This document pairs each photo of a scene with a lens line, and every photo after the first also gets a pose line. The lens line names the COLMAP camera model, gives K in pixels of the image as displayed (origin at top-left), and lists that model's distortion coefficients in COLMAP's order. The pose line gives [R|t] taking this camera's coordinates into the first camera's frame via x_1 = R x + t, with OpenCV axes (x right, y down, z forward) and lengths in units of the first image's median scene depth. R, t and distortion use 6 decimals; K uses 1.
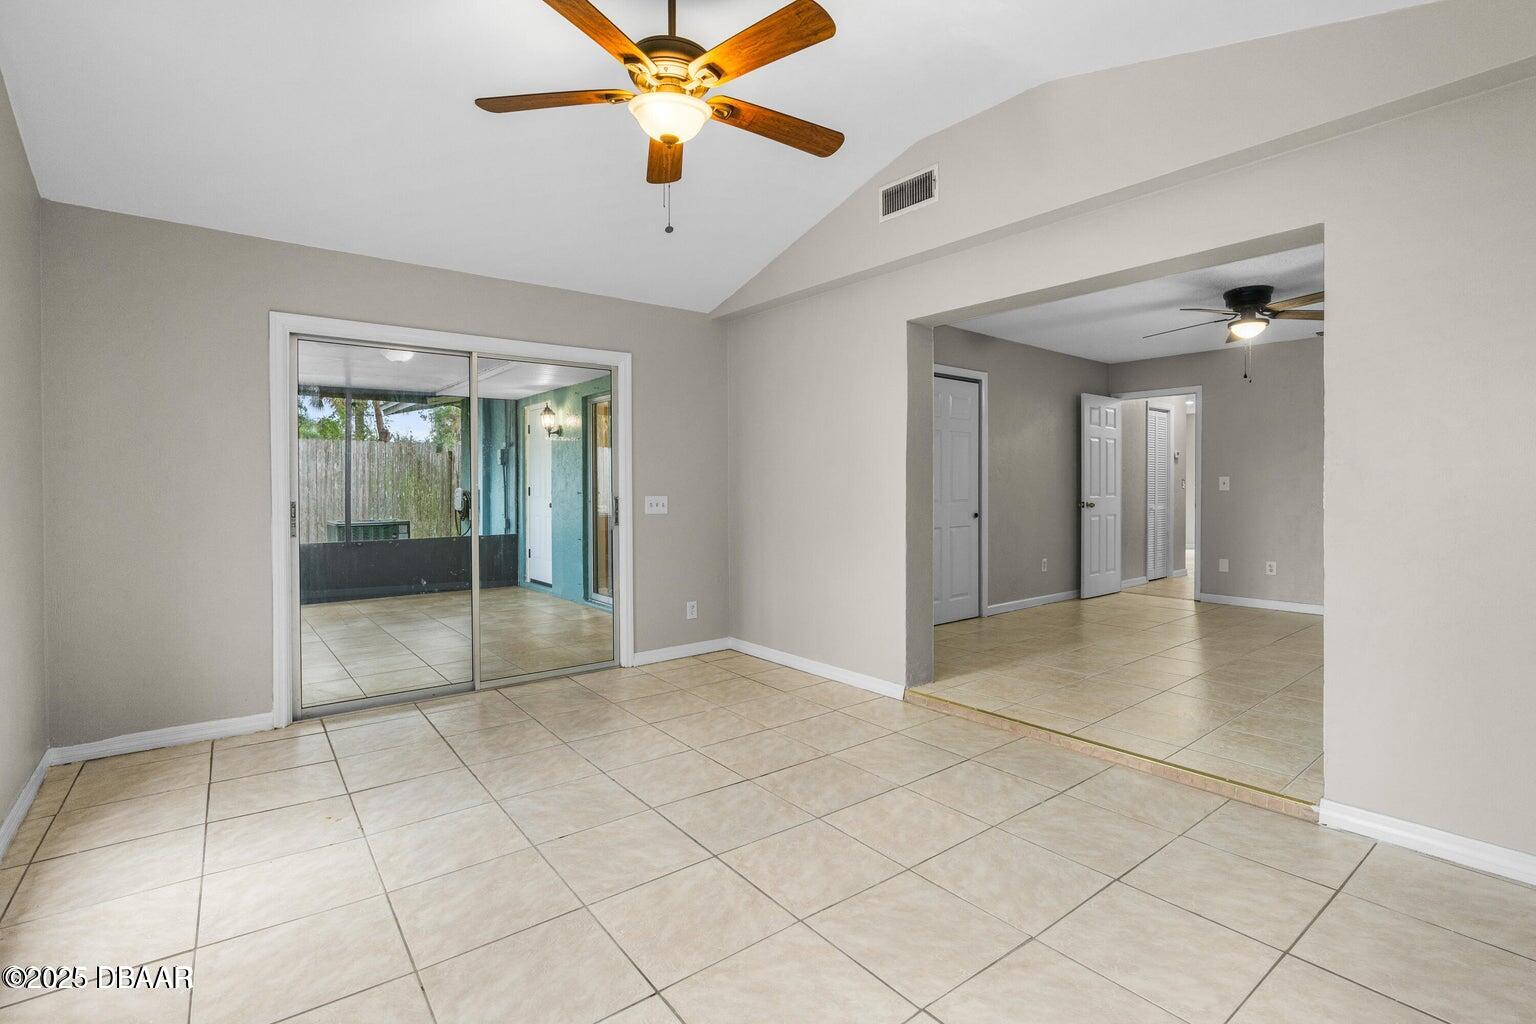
lens RADIAL K [[704.7, 0, 775.6], [0, 704.7, 509.4], [0, 0, 1]] dist [-0.007838, -0.000111]
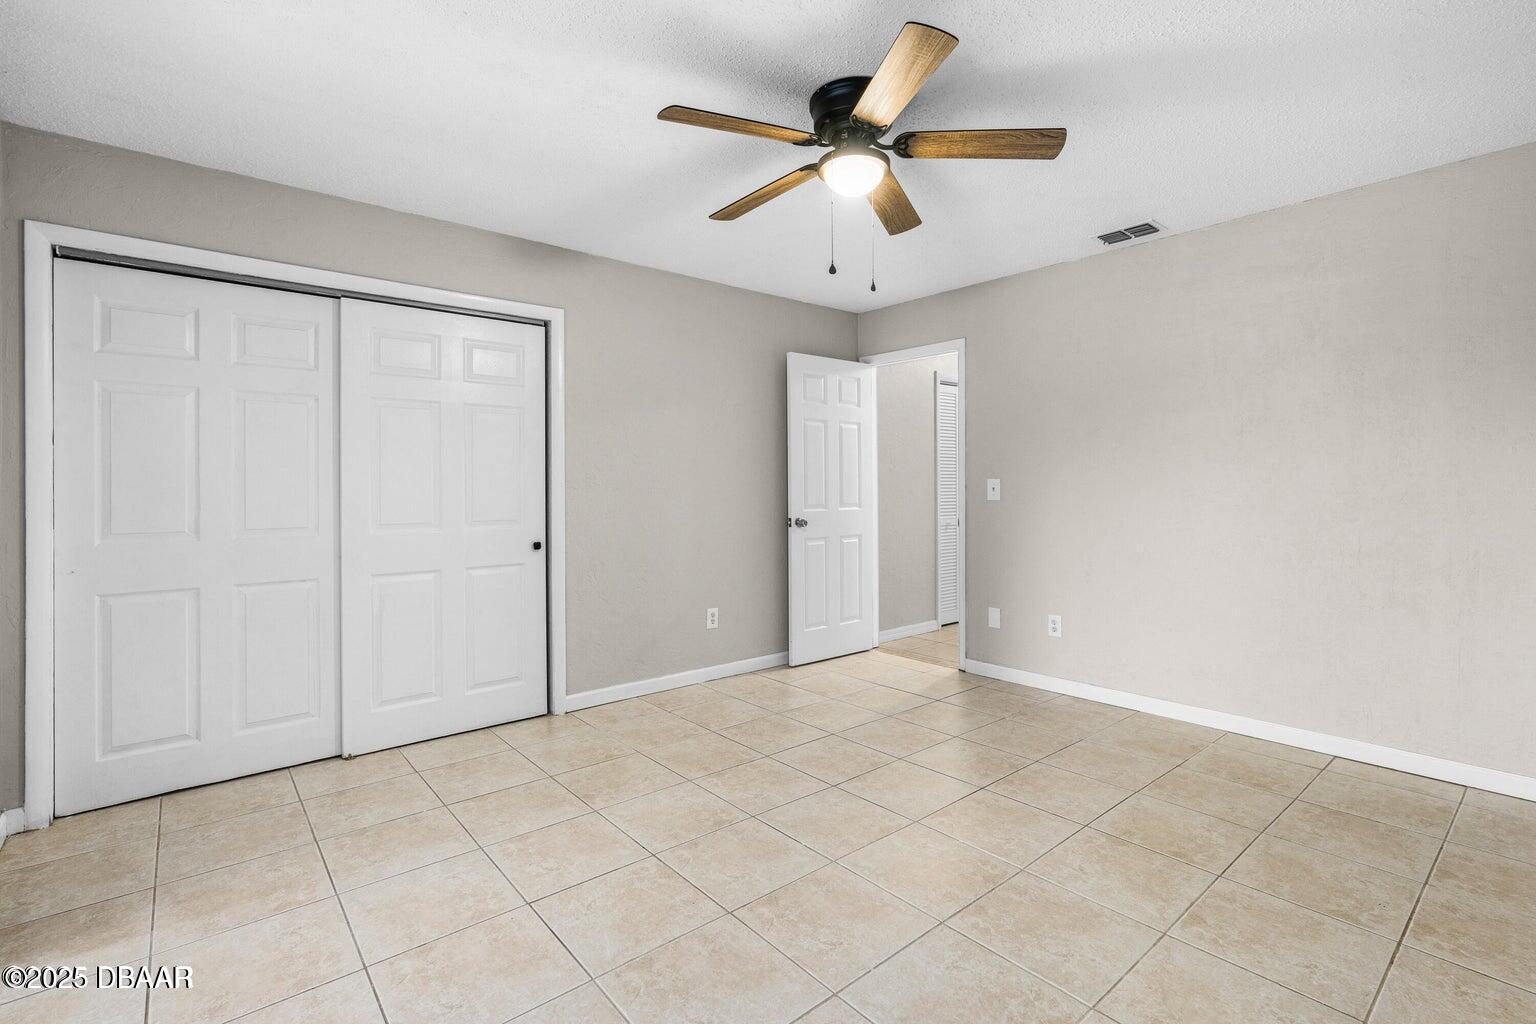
lens RADIAL K [[704.7, 0, 761.4], [0, 704.7, 498.5], [0, 0, 1]] dist [-0.007838, -0.000111]
pose [[0.999956, -0.003263, 0.008822, 0.415369], [0.003388, 0.999894, -0.014134, -0.020208], [-0.008775, 0.014163, 0.999861, 0.354337]]
